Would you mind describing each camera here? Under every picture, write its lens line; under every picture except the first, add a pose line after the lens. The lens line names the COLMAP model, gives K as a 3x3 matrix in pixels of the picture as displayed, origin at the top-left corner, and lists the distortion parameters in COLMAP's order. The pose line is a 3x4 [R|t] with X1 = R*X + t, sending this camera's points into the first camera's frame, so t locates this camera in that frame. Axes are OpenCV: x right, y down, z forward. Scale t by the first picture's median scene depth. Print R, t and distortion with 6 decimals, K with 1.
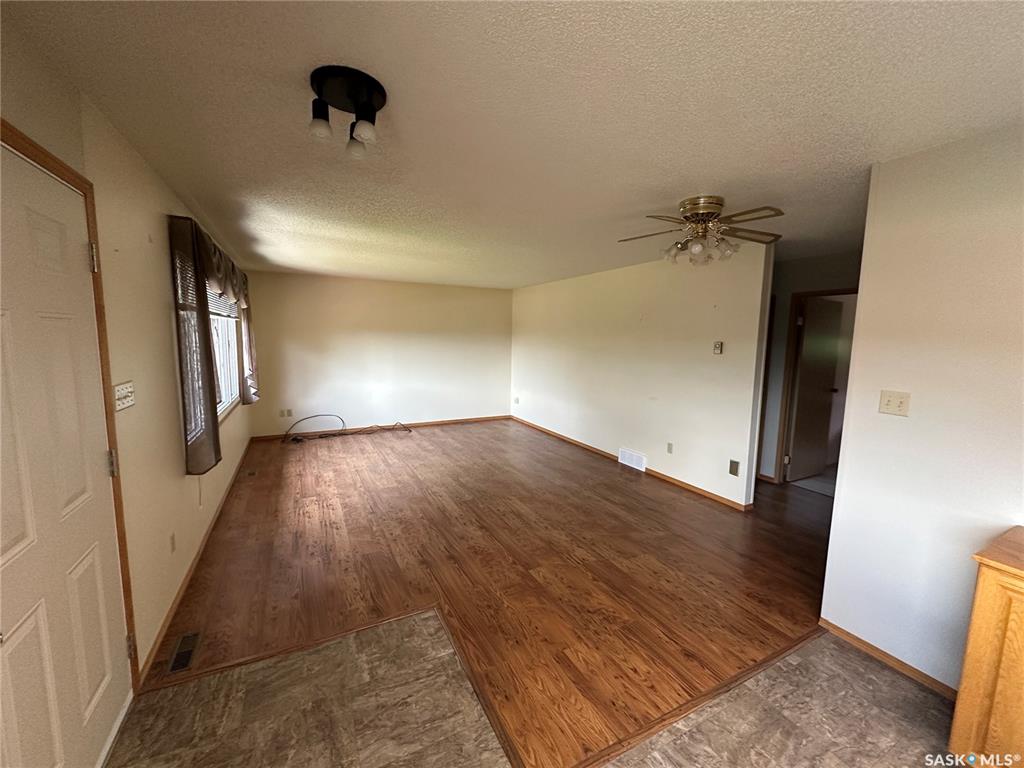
lens RADIAL K [[408.7, 0, 508.7], [0, 408.7, 384.7], [0, 0, 1]] dist [-0.002036, 0.000135]
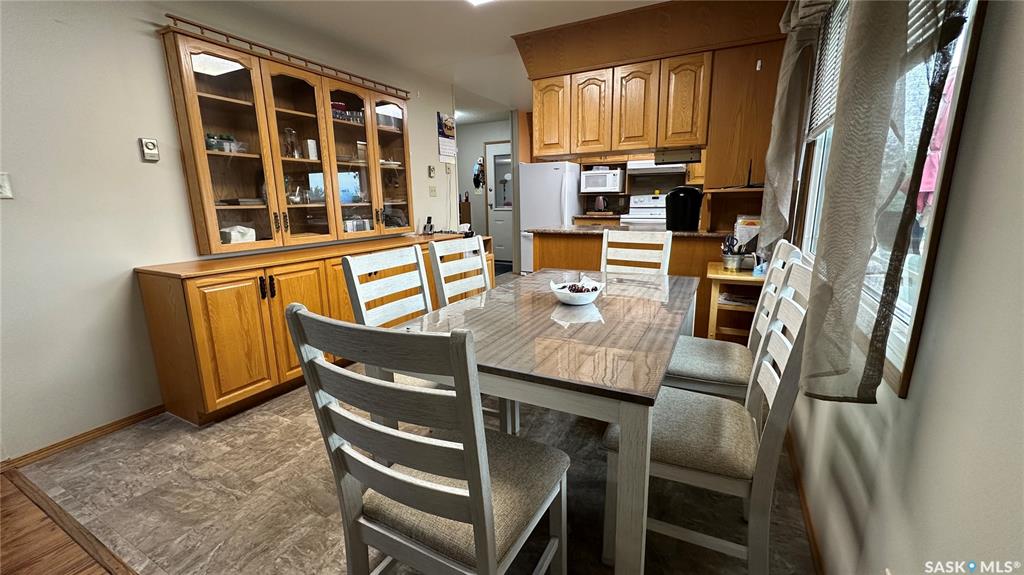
lens RADIAL K [[408.8, 0, 513.5], [0, 408.8, 280.8], [0, 0, 1]] dist [0.002199, 0.000624]
pose [[-0.579258, -0.162713, 0.798739, -0.208541], [0.111524, 0.954841, 0.275392, 0.052917], [-0.807479, 0.248602, -0.534953, 0.252292]]
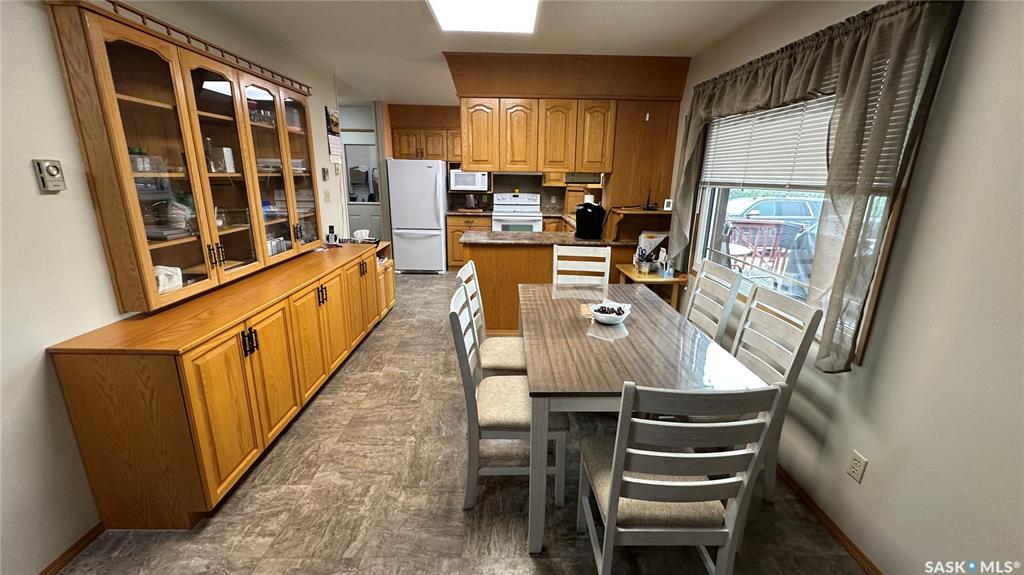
lens RADIAL K [[408.8, 0, 512.7], [0, 408.8, 280.7], [0, 0, 1]] dist [0.002199, 0.000624]
pose [[-0.896618, -0.136539, 0.421228, -0.036860], [0.029879, 0.930450, 0.365199, -0.041566], [-0.441795, 0.340030, -0.830178, 0.443450]]
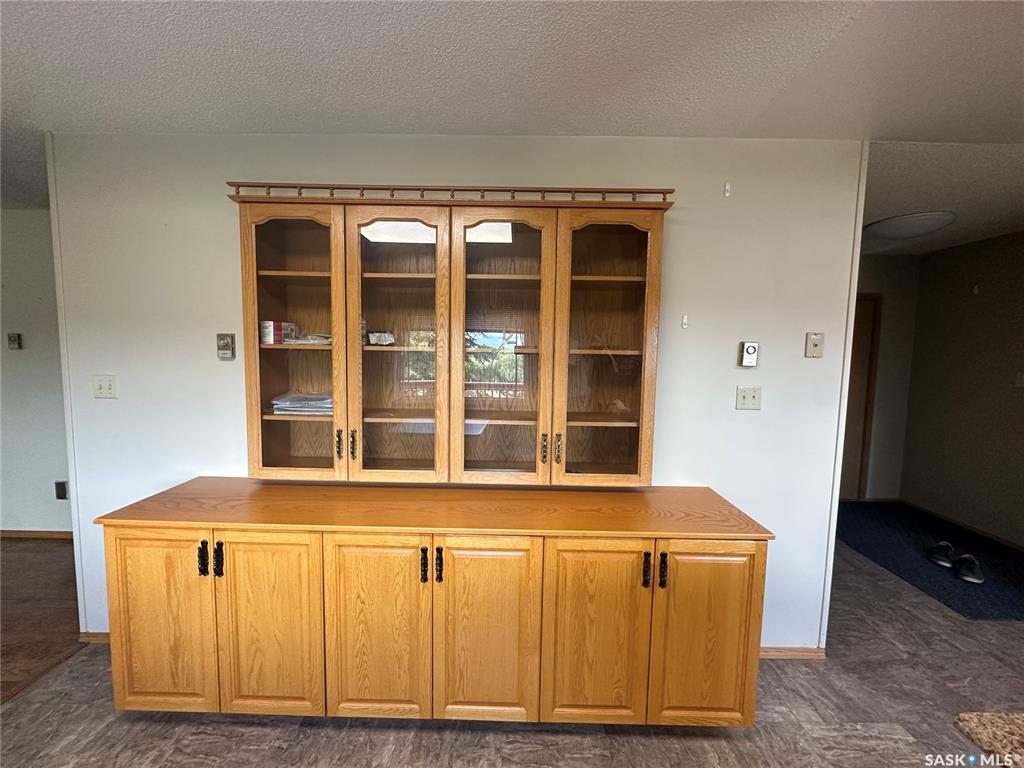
lens RADIAL K [[408.7, 0, 515.4], [0, 408.7, 383.4], [0, 0, 1]] dist [-0.002036, 0.000135]
pose [[0.460265, -0.079261, 0.884236, 0.224277], [0.093893, 0.994767, 0.040295, 0.038326], [-0.882802, 0.064477, 0.465299, -0.146621]]
